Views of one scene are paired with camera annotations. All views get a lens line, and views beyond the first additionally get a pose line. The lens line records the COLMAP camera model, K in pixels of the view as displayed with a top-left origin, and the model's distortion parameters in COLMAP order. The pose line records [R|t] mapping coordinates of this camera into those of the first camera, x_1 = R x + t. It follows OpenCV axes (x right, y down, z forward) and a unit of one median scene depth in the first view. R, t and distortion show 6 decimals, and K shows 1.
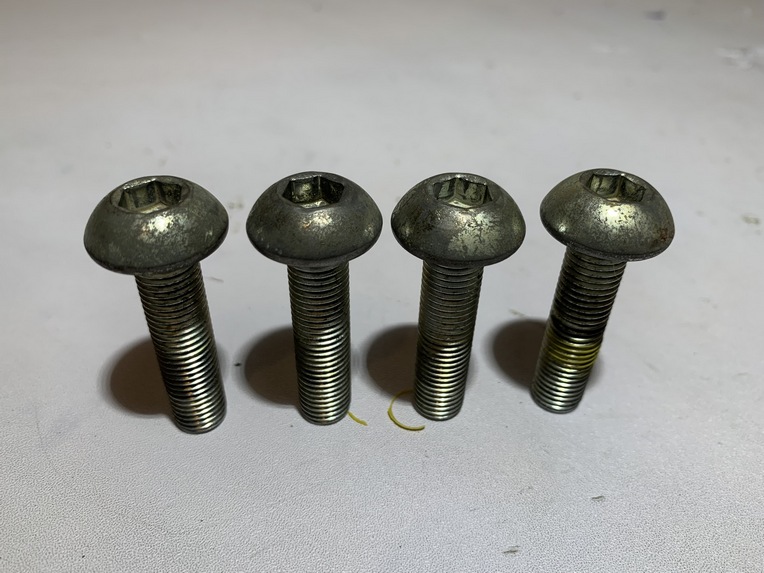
lens RADIAL K [[628.6, 0, 359.3], [0, 628.6, 286.7], [0, 0, 1]] dist [-0.051373, 0.002198]
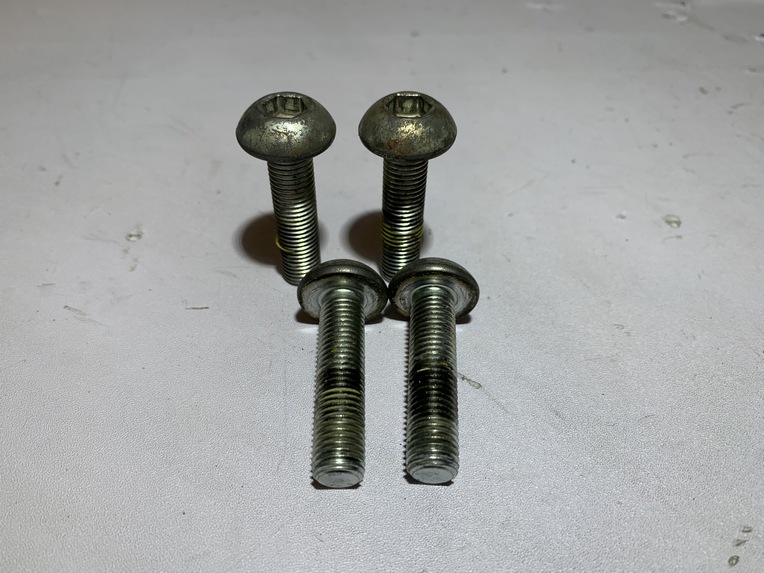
lens RADIAL K [[628.6, 0, 359.3], [0, 628.6, 286.7], [0, 0, 1]] dist [-0.051373, 0.002198]
pose [[0.997041, -0.058731, 0.049603, 0.145363], [0.052552, 0.991644, 0.117813, -0.239315], [-0.056107, -0.114857, 0.991796, 0.078887]]
